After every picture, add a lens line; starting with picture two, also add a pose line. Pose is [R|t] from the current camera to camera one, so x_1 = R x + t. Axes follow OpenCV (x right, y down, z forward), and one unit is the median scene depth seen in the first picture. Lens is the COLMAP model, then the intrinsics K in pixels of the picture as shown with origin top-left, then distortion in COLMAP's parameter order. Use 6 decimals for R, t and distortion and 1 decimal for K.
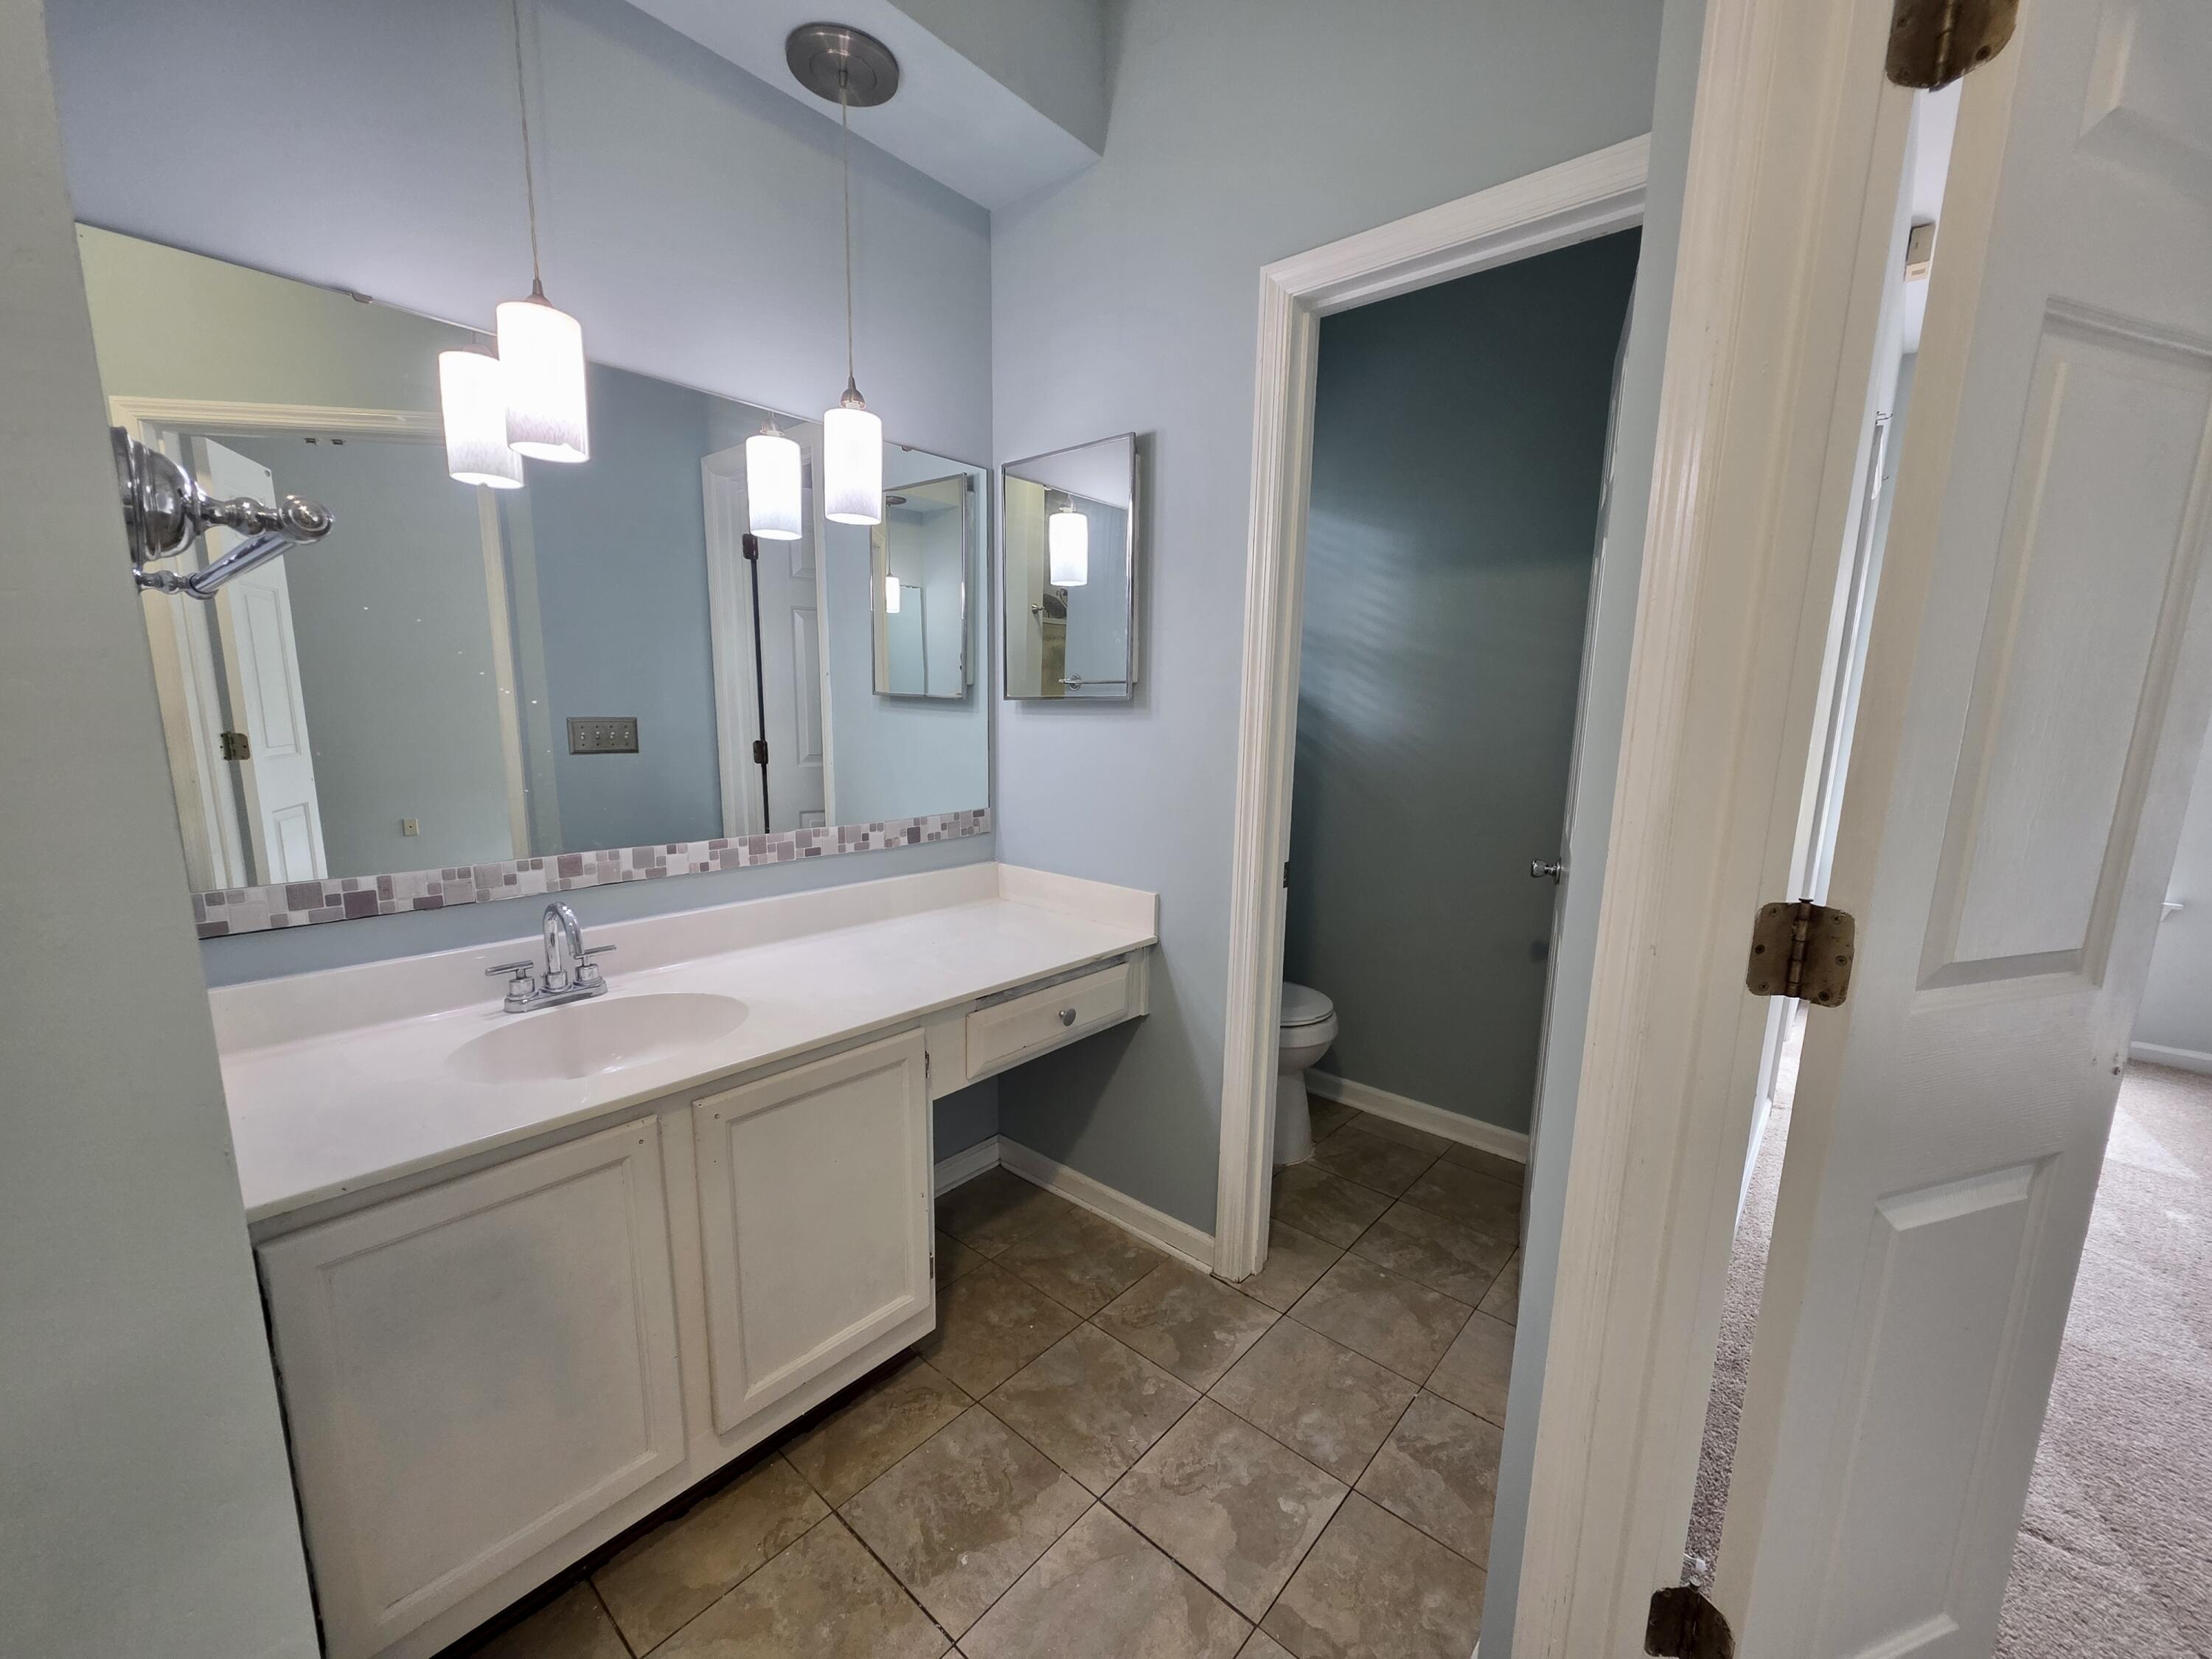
lens RADIAL K [[878.6, 0, 1110.6], [0, 878.6, 844.3], [0, 0, 1]] dist [0.009916, 0.000388]
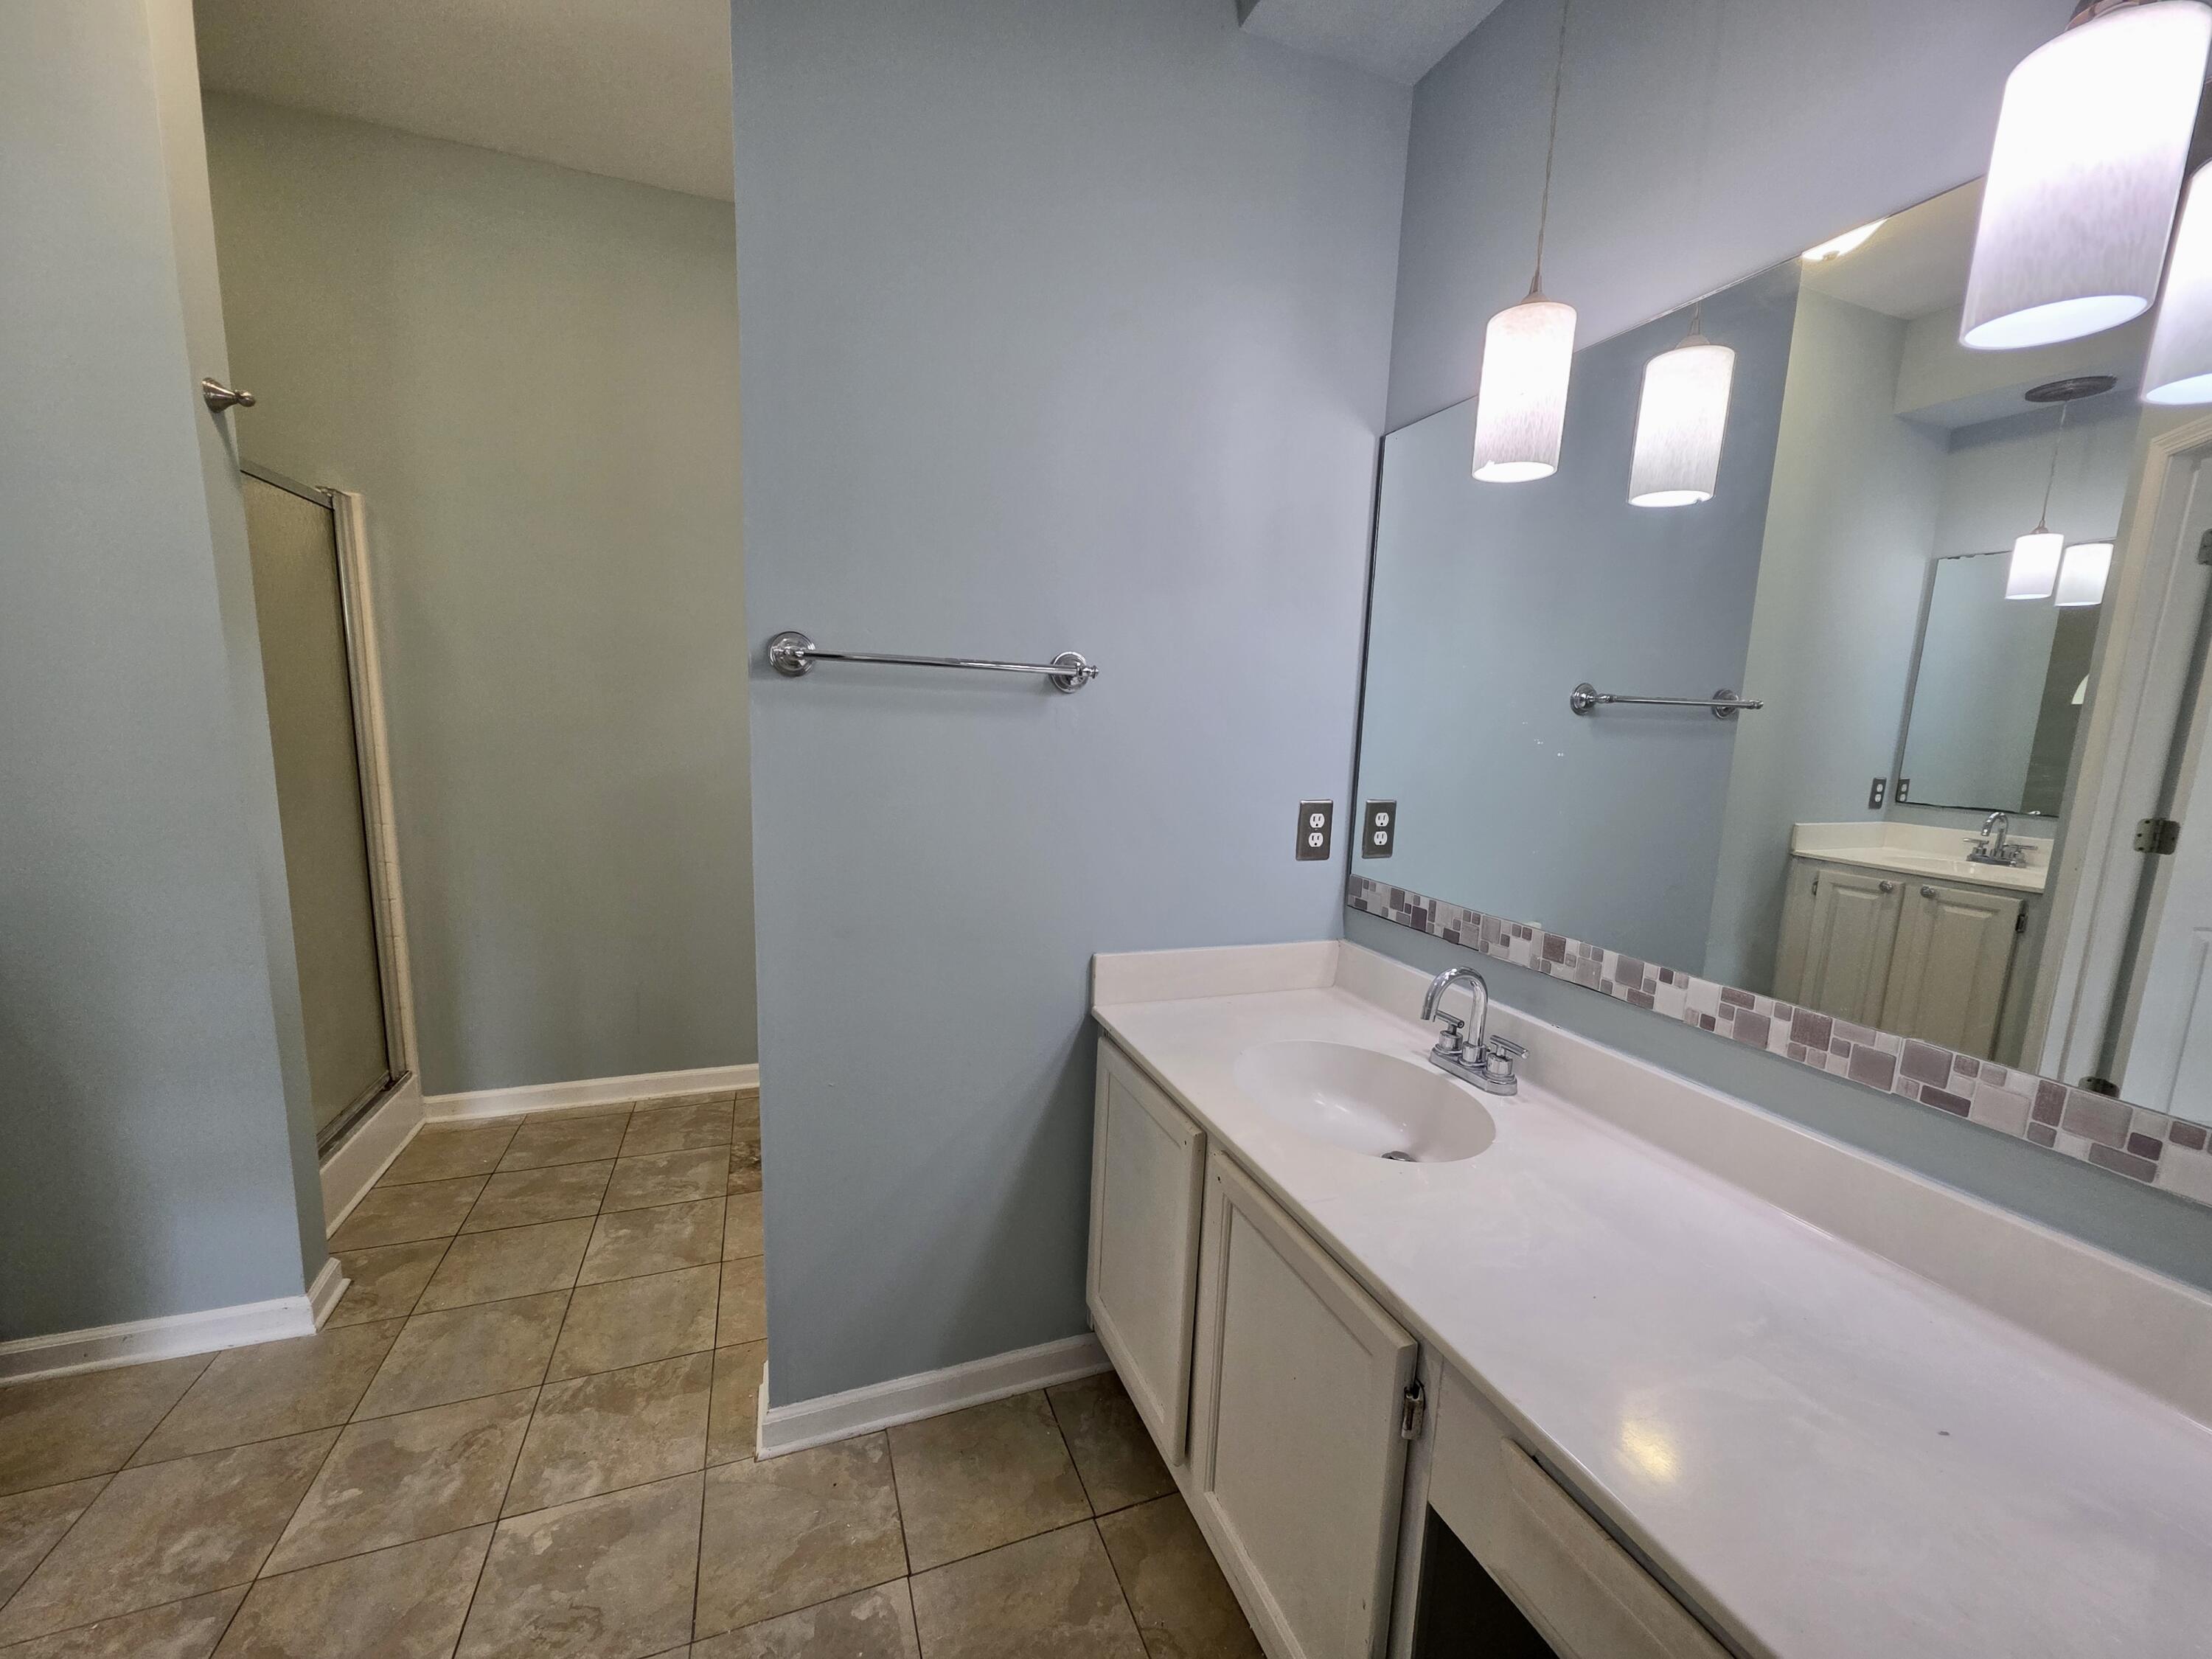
lens RADIAL K [[878.6, 0, 1099.1], [0, 878.6, 852.6], [0, 0, 1]] dist [0.009916, 0.000388]
pose [[-0.477002, 0.101081, -0.873070, 0.304498], [-0.187596, 0.958764, 0.213495, -0.152572], [0.858648, 0.265622, -0.438370, 0.917708]]
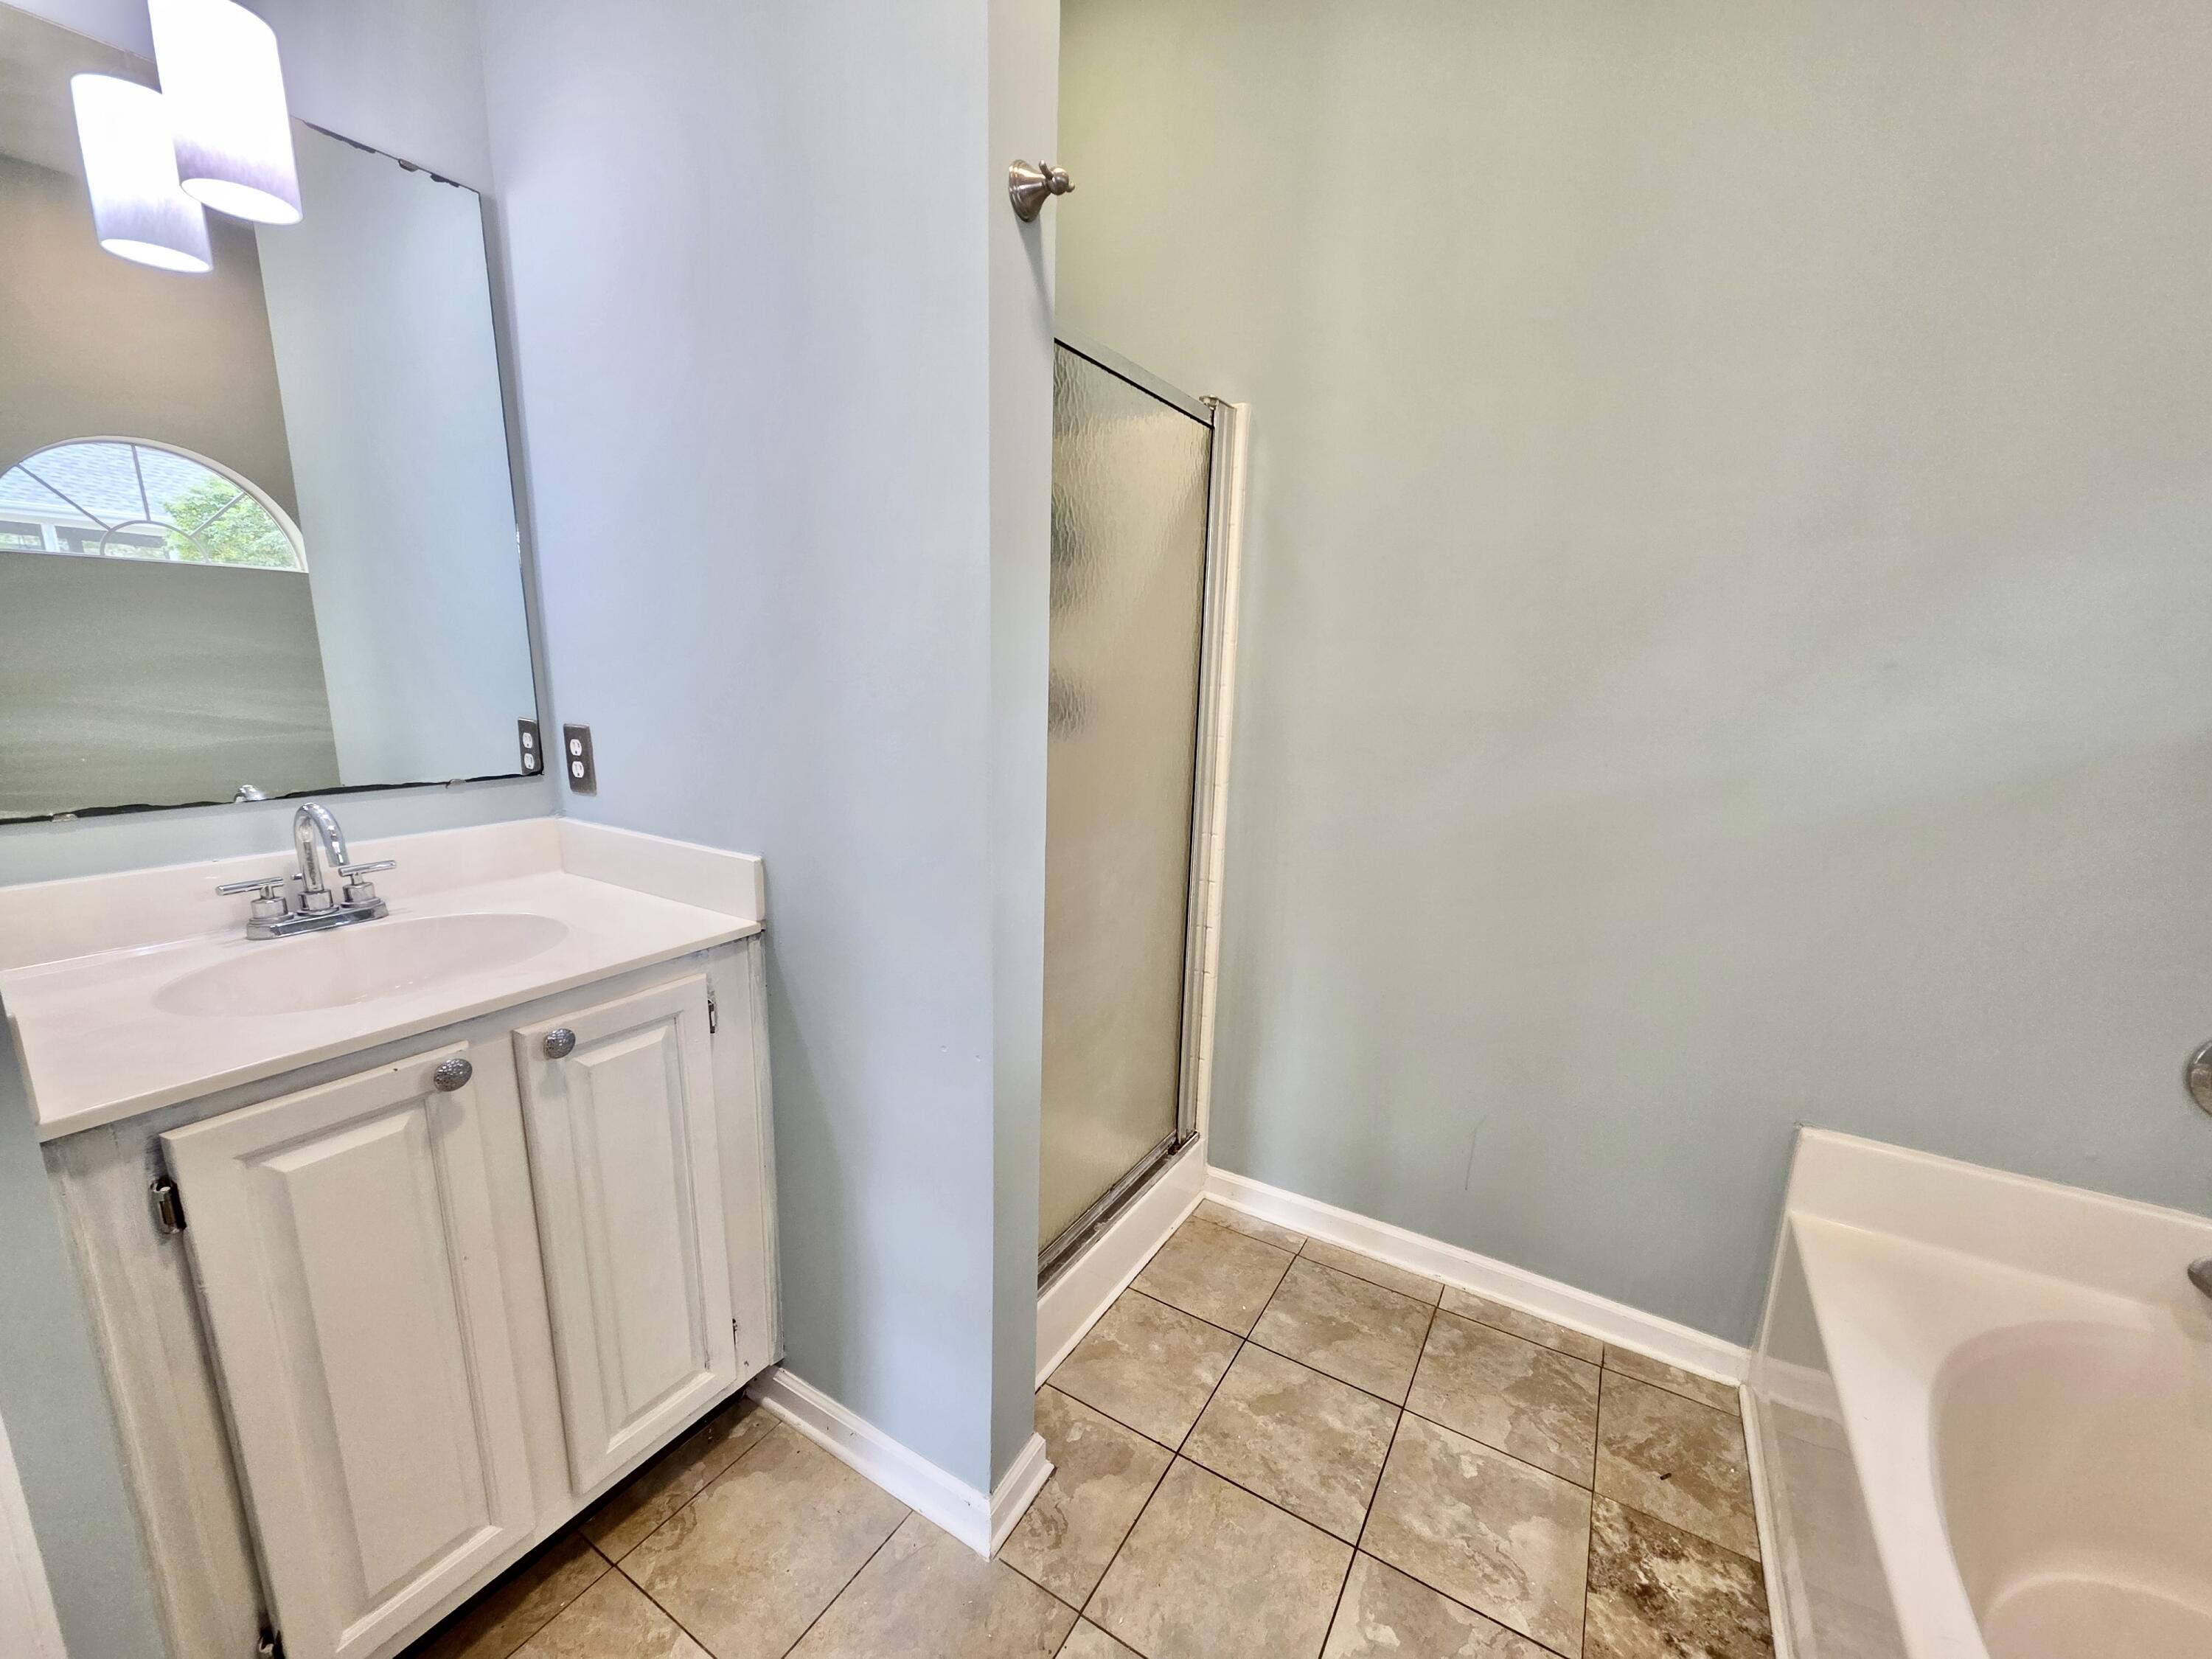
lens RADIAL K [[878.6, 0, 1098.8], [0, 878.6, 846.2], [0, 0, 1]] dist [0.009916, 0.000388]
pose [[-0.985181, -0.019808, -0.170368, 0.137392], [-0.080906, 0.929523, 0.359779, -0.108170], [0.151235, 0.368232, -0.917351, 0.636512]]
